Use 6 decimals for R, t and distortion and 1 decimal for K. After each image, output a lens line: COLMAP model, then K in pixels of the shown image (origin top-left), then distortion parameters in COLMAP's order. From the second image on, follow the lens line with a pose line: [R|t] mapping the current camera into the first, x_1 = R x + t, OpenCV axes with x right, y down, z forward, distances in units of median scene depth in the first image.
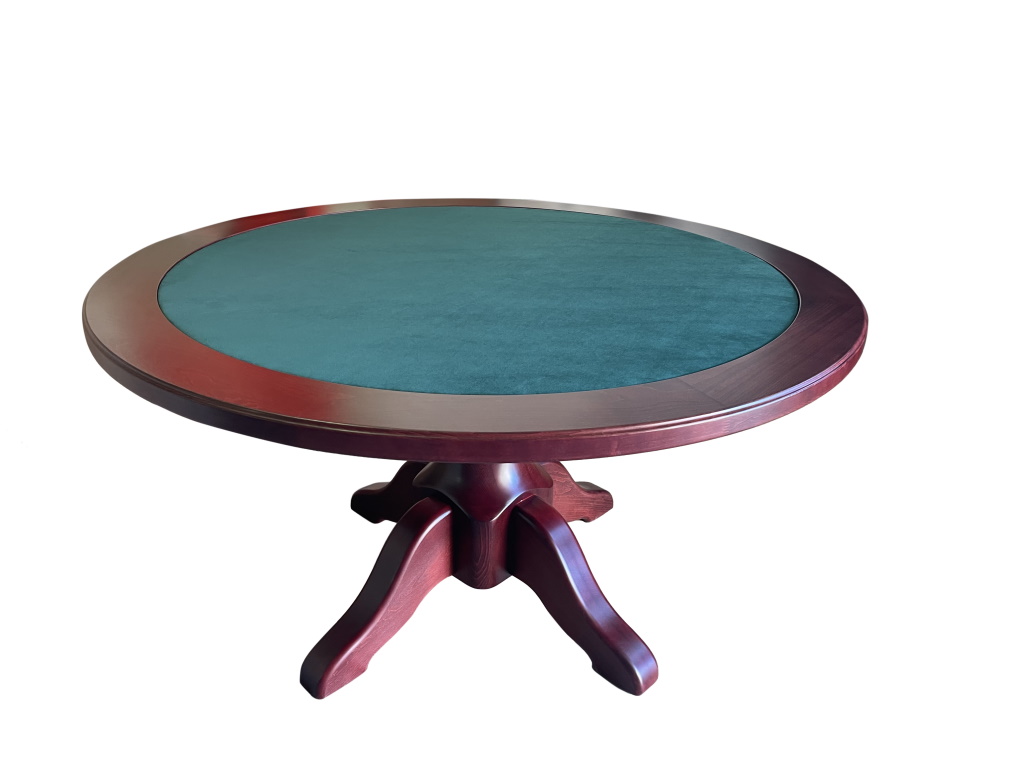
lens RADIAL K [[773.0, 0, 513.2], [0, 773.0, 385.6], [0, 0, 1]] dist [0.014363, 0.002726]
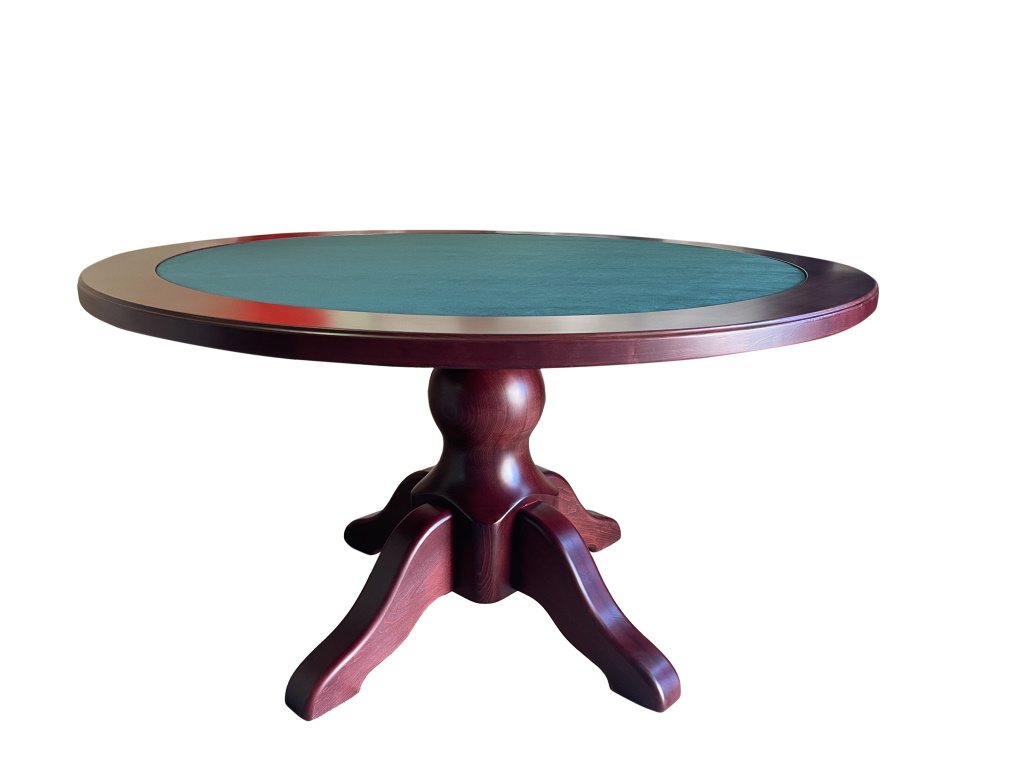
lens RADIAL K [[773.0, 0, 510.4], [0, 773.0, 381.8], [0, 0, 1]] dist [0.014363, 0.002726]
pose [[0.999883, -0.012493, 0.008802, -0.016037], [0.013796, 0.985678, -0.168075, 0.166929], [-0.006576, 0.168177, 0.985735, 0.045216]]
